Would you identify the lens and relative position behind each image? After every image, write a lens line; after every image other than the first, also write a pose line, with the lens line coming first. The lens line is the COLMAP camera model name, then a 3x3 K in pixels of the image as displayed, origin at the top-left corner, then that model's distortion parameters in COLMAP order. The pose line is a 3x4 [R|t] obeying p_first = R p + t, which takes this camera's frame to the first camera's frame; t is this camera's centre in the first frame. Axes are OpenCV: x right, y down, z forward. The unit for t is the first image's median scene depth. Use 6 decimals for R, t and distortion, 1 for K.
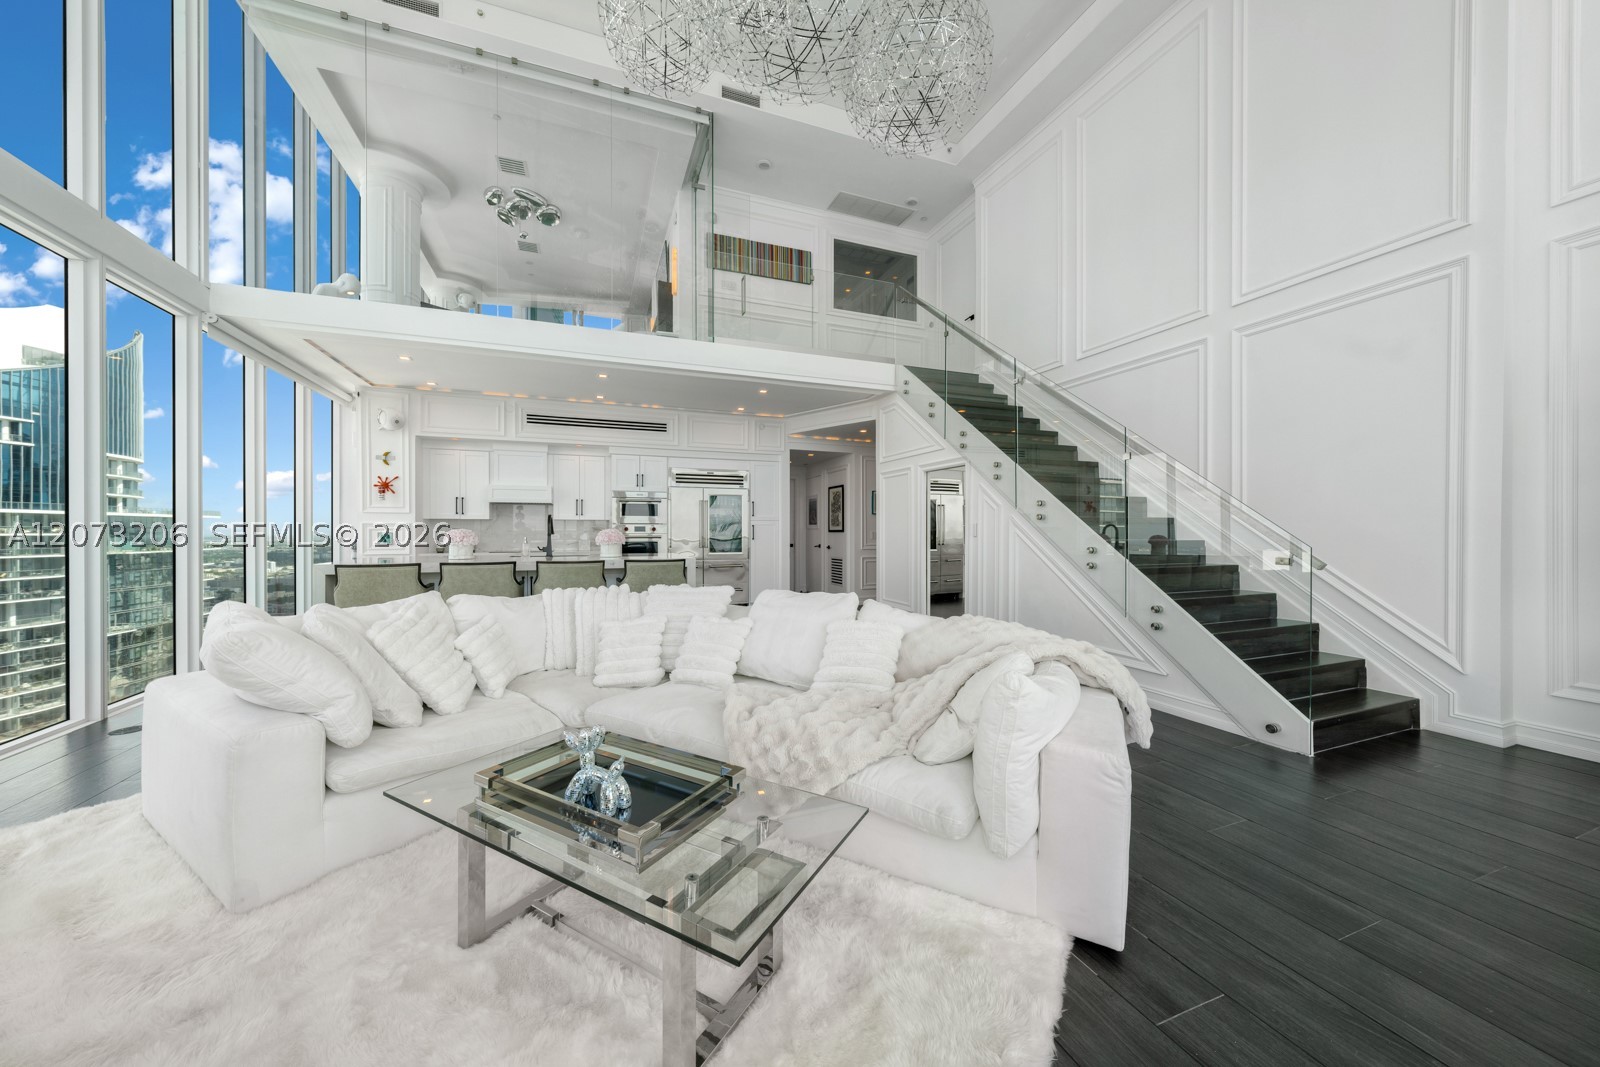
lens RADIAL K [[546.7, 0, 796.8], [0, 546.7, 532.4], [0, 0, 1]] dist [0.002030, 0.000100]
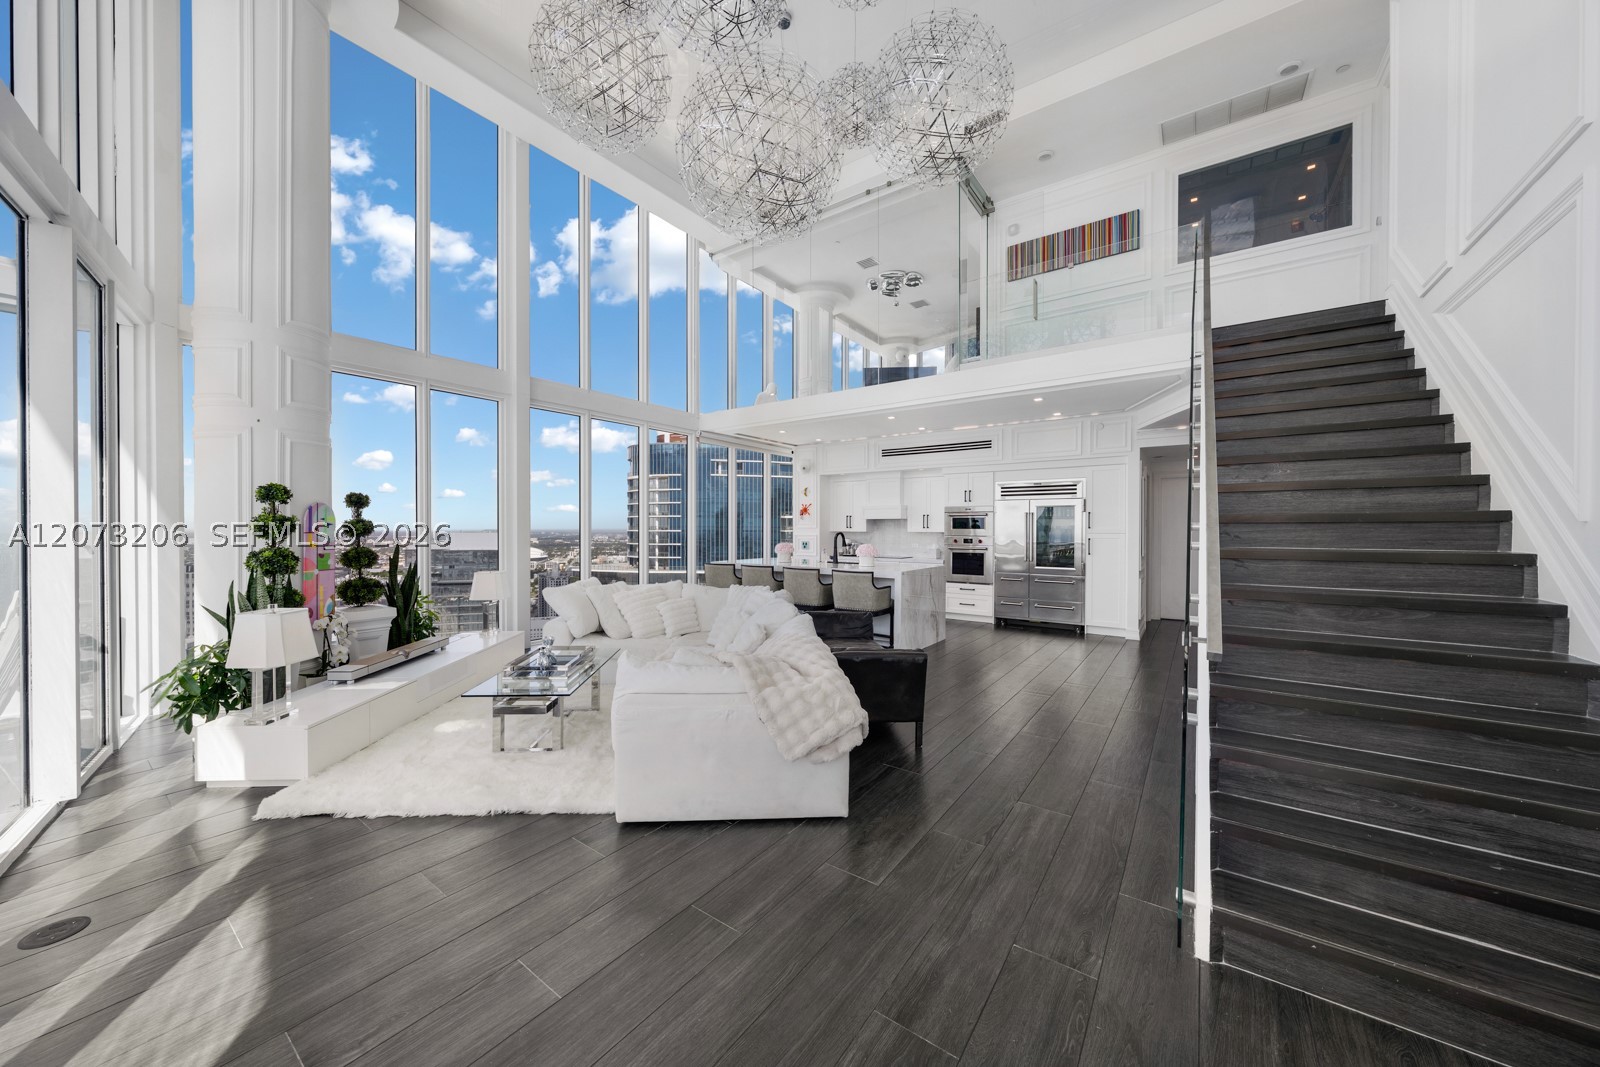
lens RADIAL K [[560.7, 0, 792.9], [0, 560.7, 537.1], [0, 0, 1]] dist [-0.000719, -0.000043]
pose [[0.549094, 0.015066, -0.835625, 0.472239], [-0.005529, 0.999881, 0.014395, -0.029128], [0.835742, -0.003284, 0.549112, 0.103272]]
